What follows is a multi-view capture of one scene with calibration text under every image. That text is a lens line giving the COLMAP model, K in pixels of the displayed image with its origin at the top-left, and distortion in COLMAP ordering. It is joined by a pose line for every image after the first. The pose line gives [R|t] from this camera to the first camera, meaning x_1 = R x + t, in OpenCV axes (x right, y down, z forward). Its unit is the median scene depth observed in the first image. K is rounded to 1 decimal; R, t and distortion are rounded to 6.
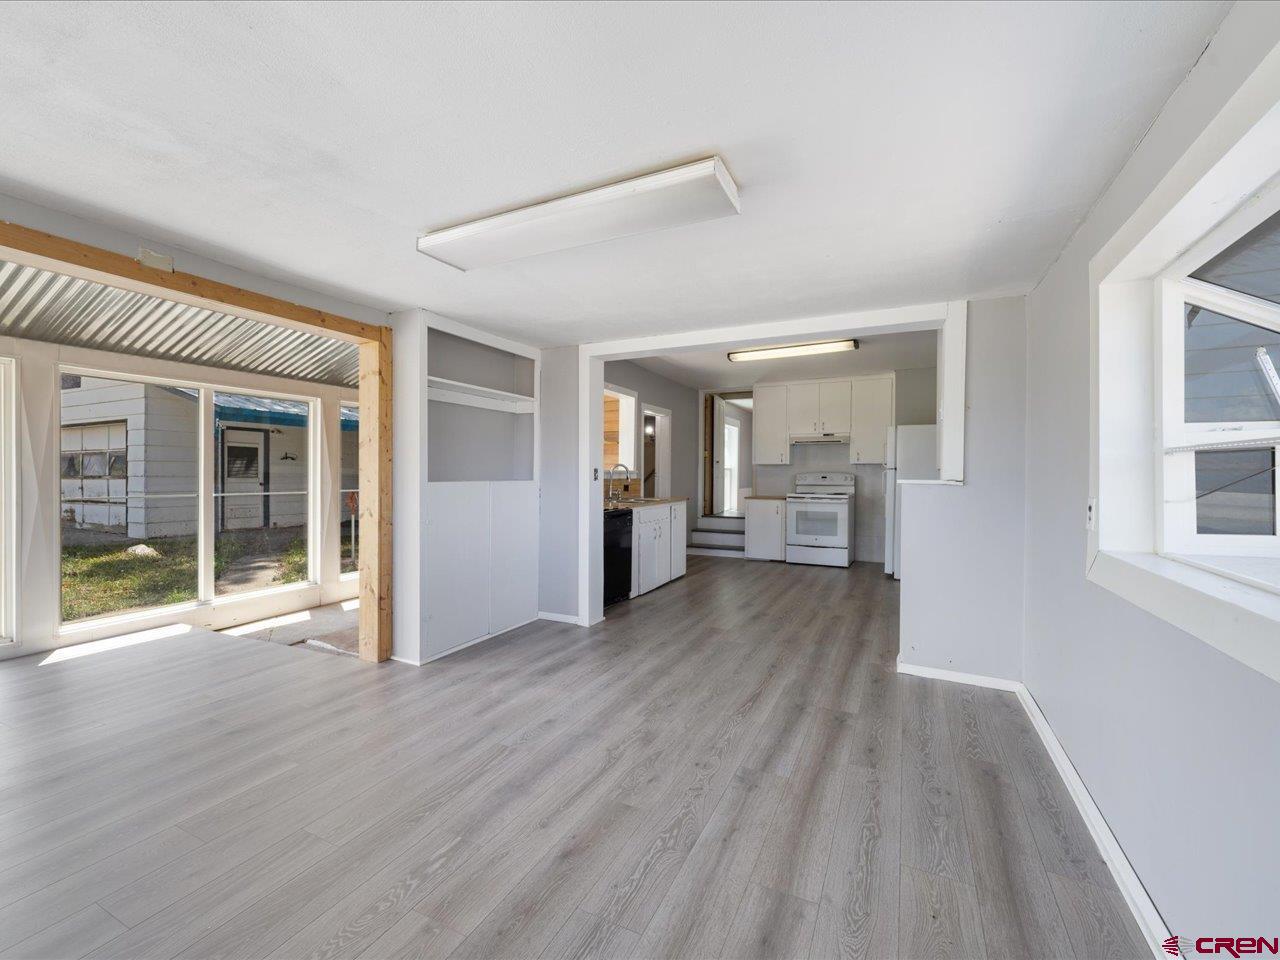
lens RADIAL K [[549.2, 0, 636.0], [0, 549.2, 478.9], [0, 0, 1]] dist [0.000904, 0.000345]
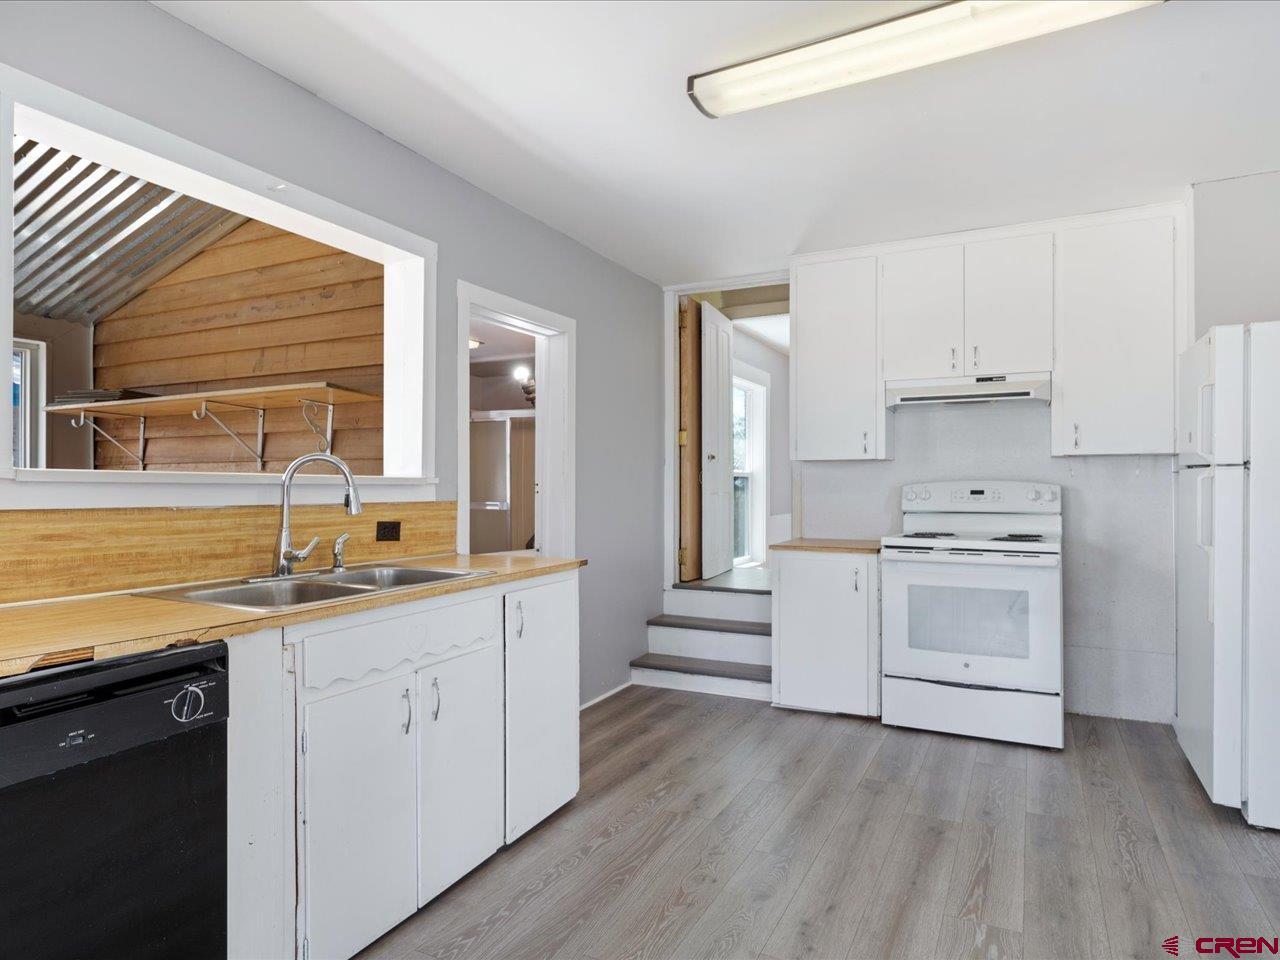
lens RADIAL K [[757.2, 0, 635.6], [0, 757.2, 484.9], [0, 0, 1]] dist [0.005694, 0.001571]
pose [[0.999847, -0.007850, -0.015609, 0.113969], [0.007694, 0.999920, -0.010075, -0.004534], [0.015686, 0.009953, 0.999827, 0.473527]]
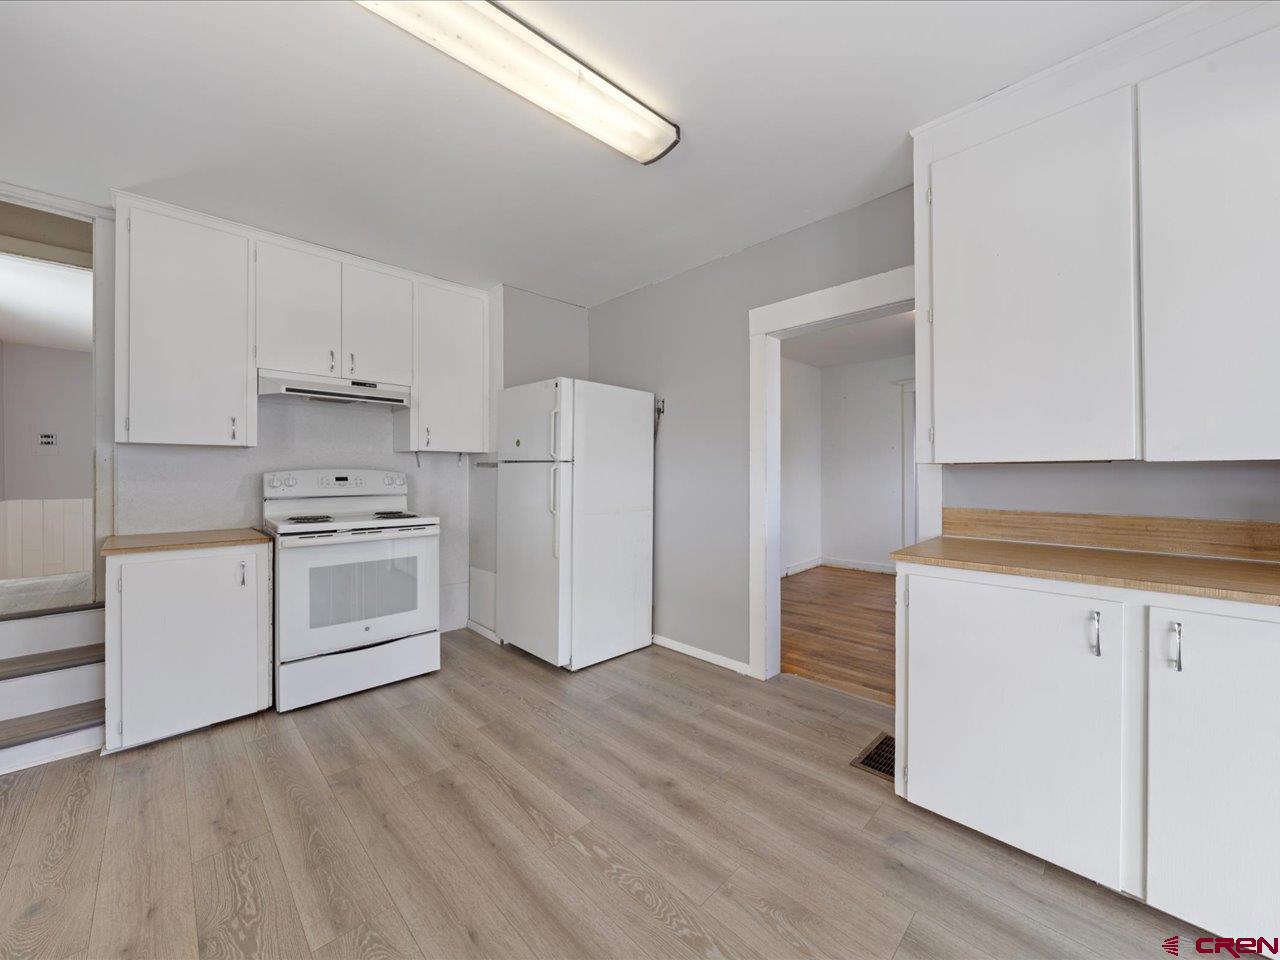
lens RADIAL K [[488.1, 0, 637.9], [0, 488.1, 474.7], [0, 0, 1]] dist [-0.013501, 0.000366]
pose [[0.323652, -0.009647, 0.946127, 0.045471], [0.008542, 0.999937, 0.007273, -0.007214], [-0.946138, 0.005728, 0.323714, 0.651209]]
